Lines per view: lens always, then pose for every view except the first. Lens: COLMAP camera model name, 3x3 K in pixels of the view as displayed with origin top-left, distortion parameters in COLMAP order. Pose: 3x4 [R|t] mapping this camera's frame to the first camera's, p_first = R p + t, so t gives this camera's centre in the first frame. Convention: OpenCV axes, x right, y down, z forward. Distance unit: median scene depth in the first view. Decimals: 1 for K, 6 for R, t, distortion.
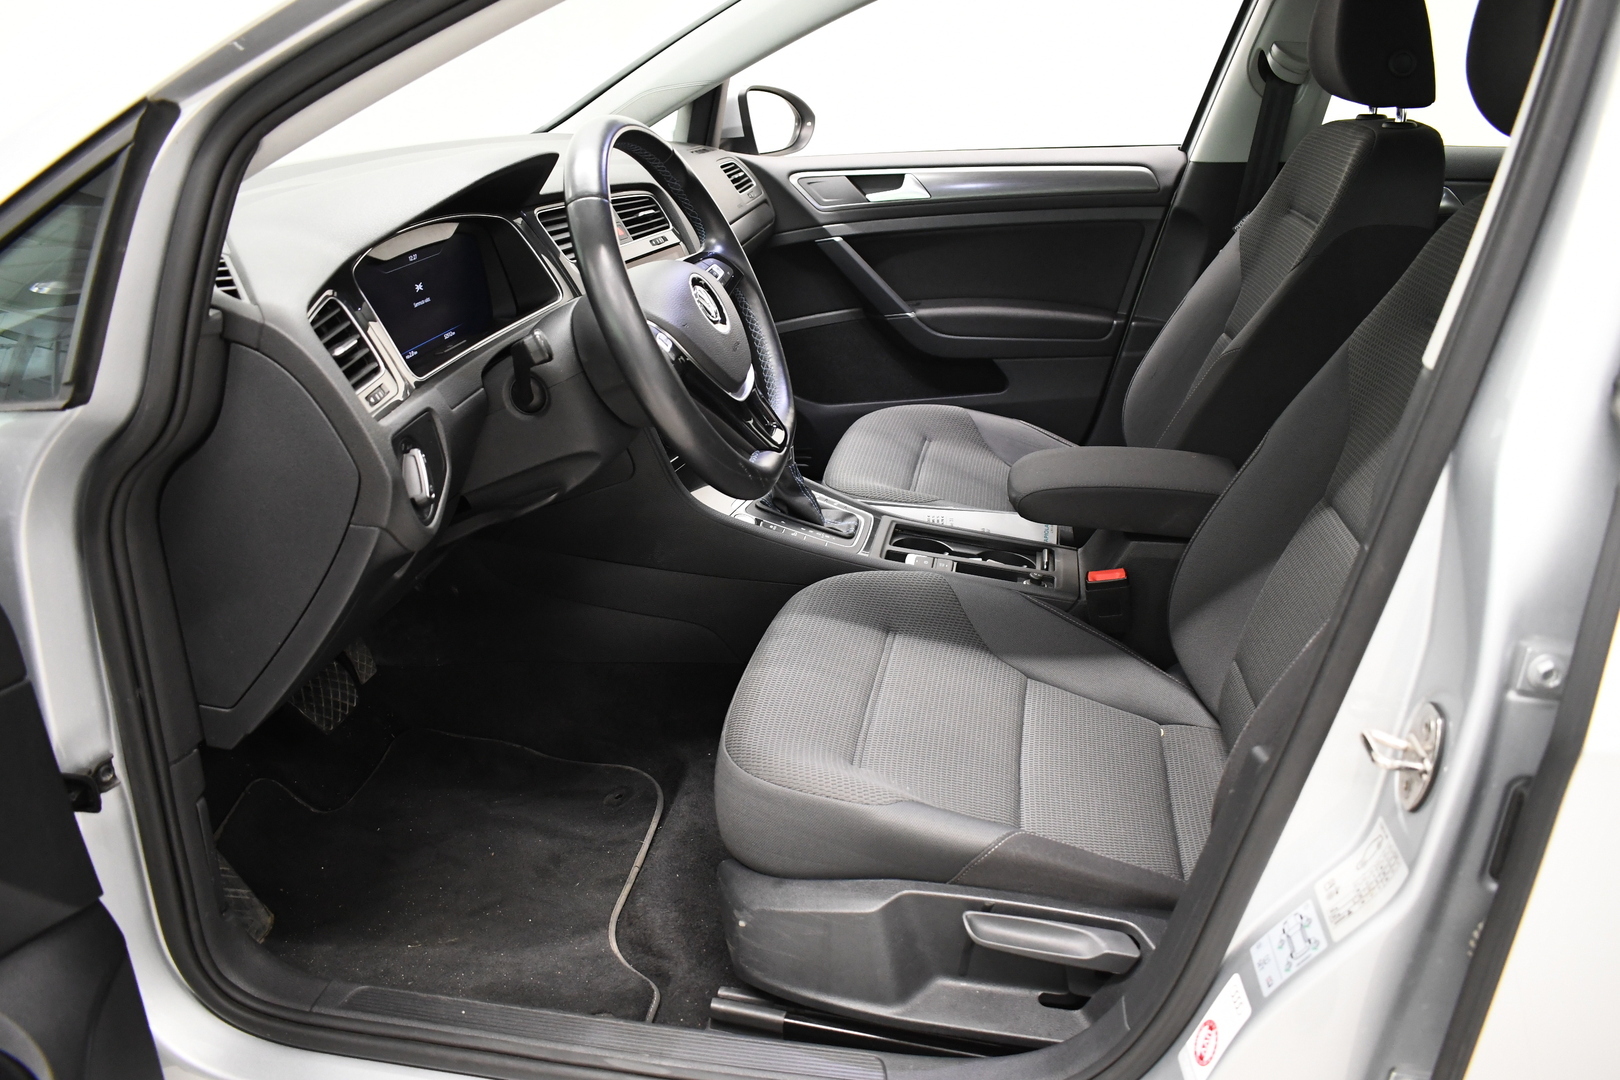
lens RADIAL K [[1234.8, 0, 810.1], [0, 1234.8, 572.9], [0, 0, 1]] dist [-0.099357, 0.003510]
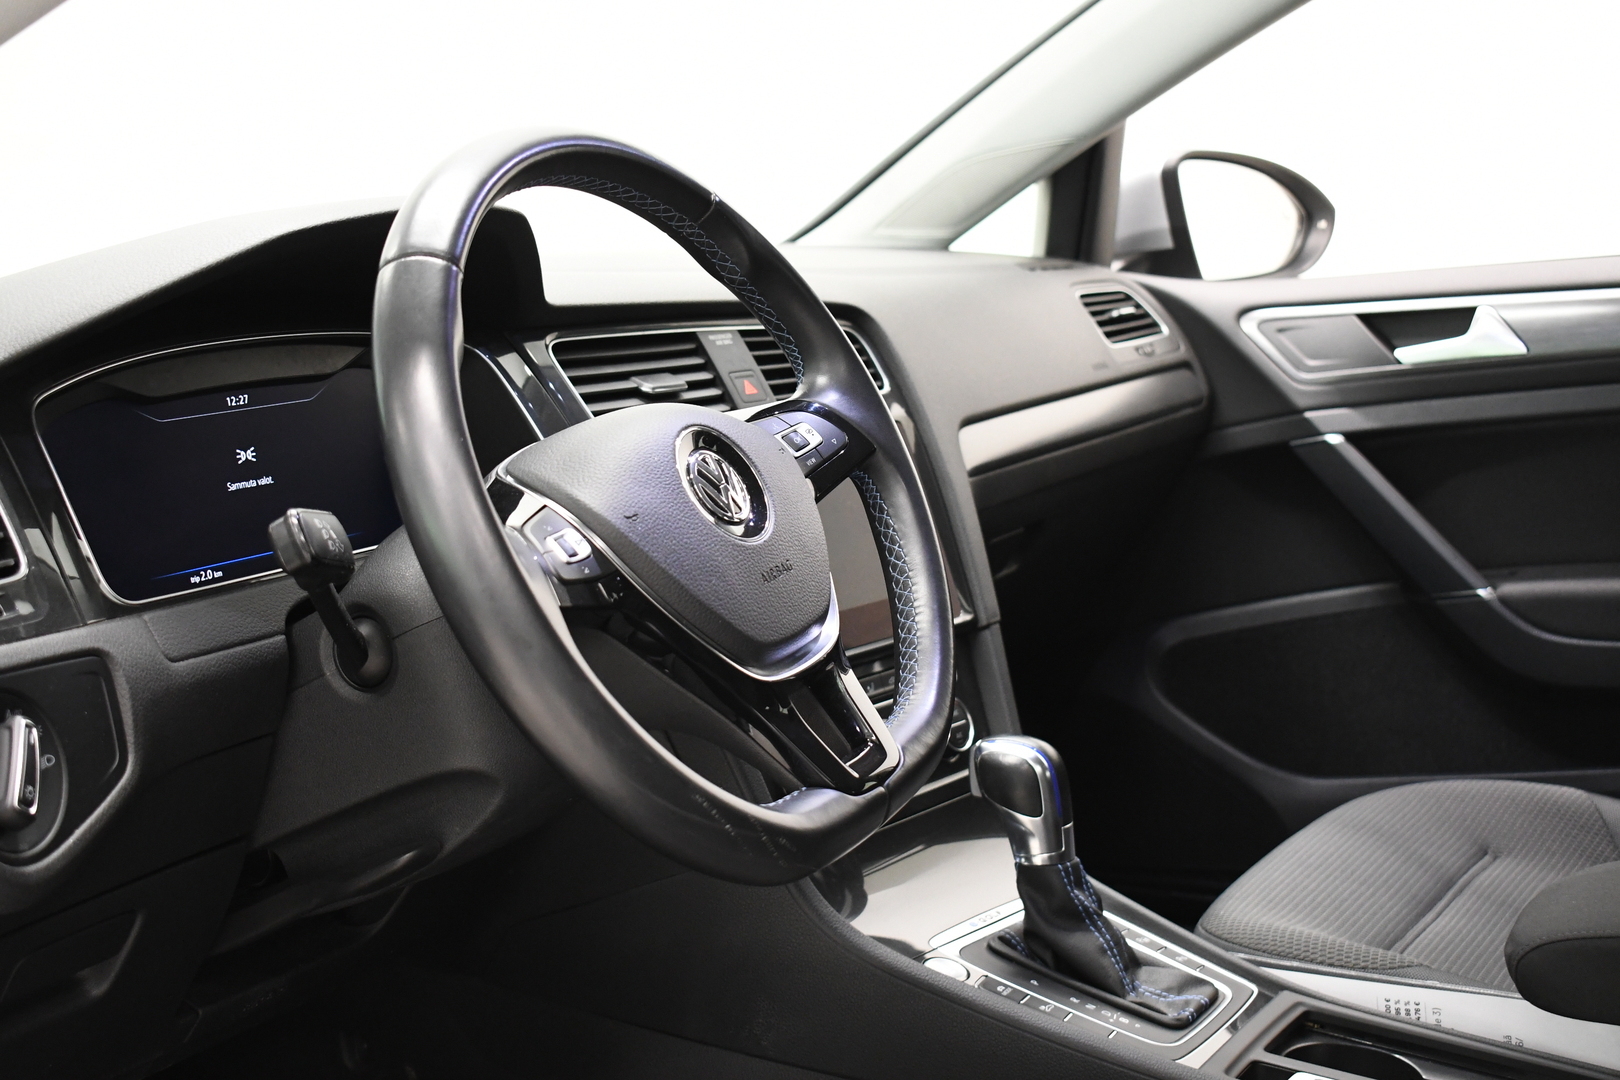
lens RADIAL K [[2436.2, 0, 867.5], [0, 2436.2, 542.3], [0, 0, 1]] dist [0.005281, -0.002665]
pose [[0.949360, 0.008586, -0.314072, 0.153562], [-0.089297, 0.965776, -0.243520, 0.021060], [0.301232, 0.259234, 0.917637, 0.063227]]
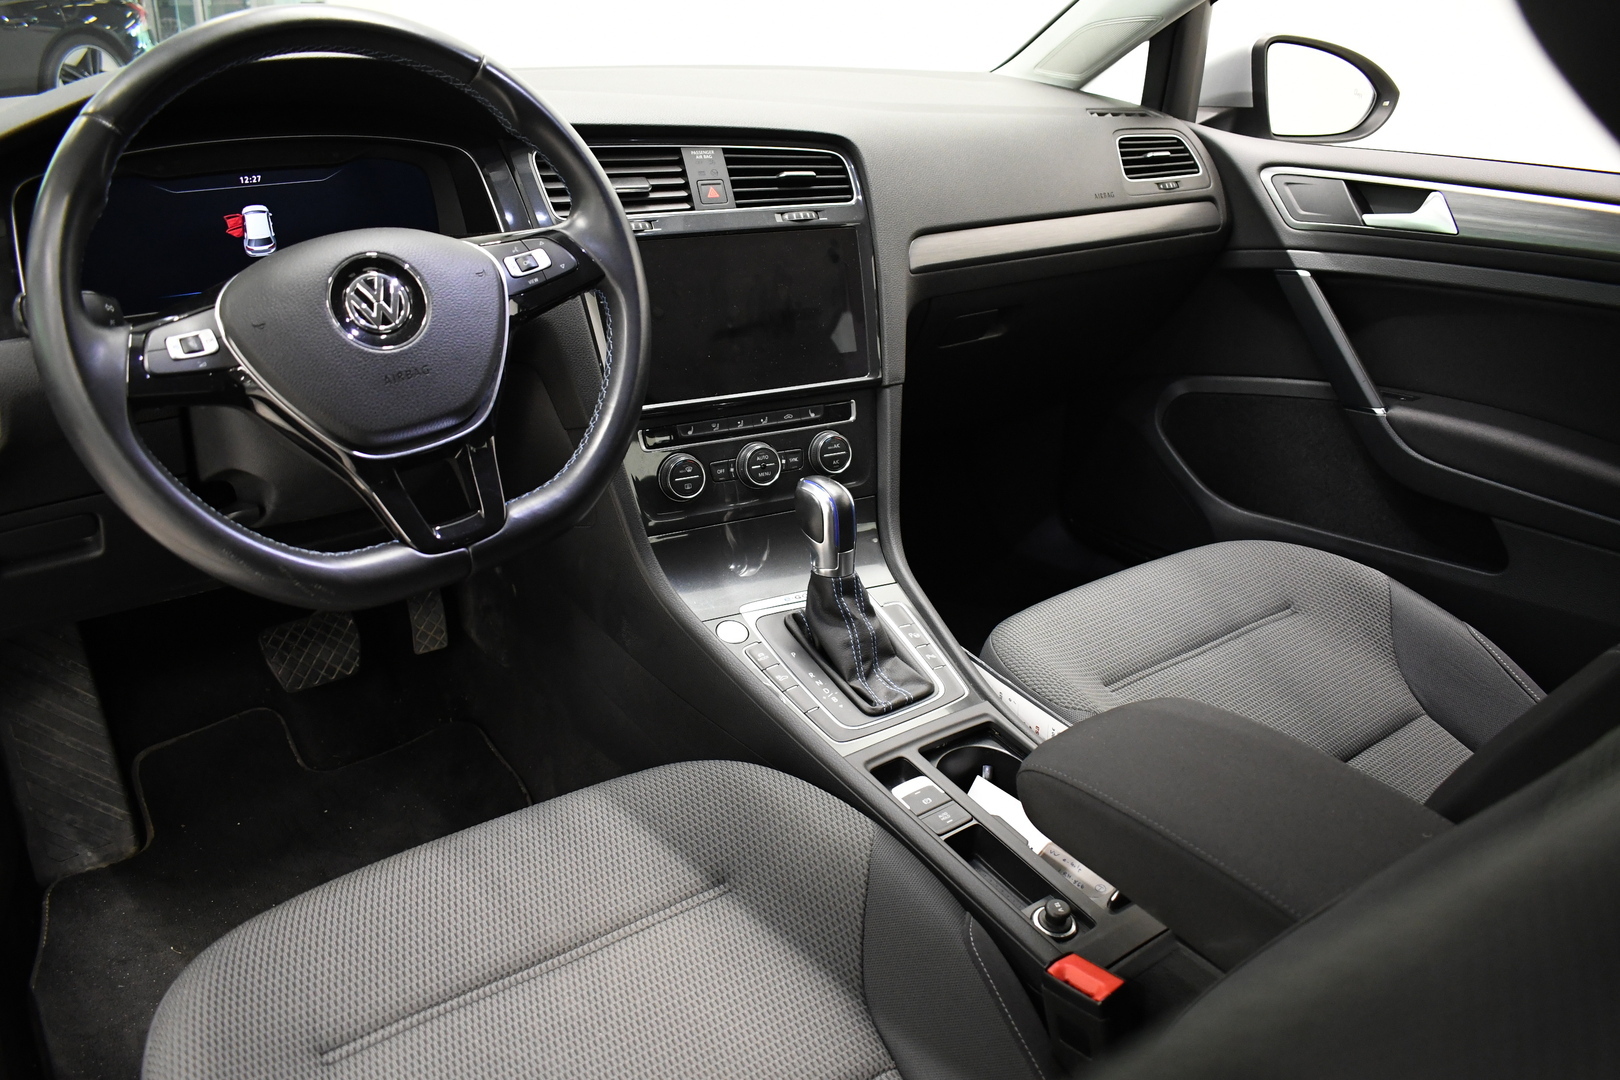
lens RADIAL K [[1234.8, 0, 810.1], [0, 1234.8, 572.9], [0, 0, 1]] dist [-0.099357, 0.003510]
pose [[0.721288, 0.315136, -0.616792, 0.283488], [-0.301290, 0.944590, 0.130283, -0.128090], [0.623673, 0.091861, 0.776269, 0.356972]]
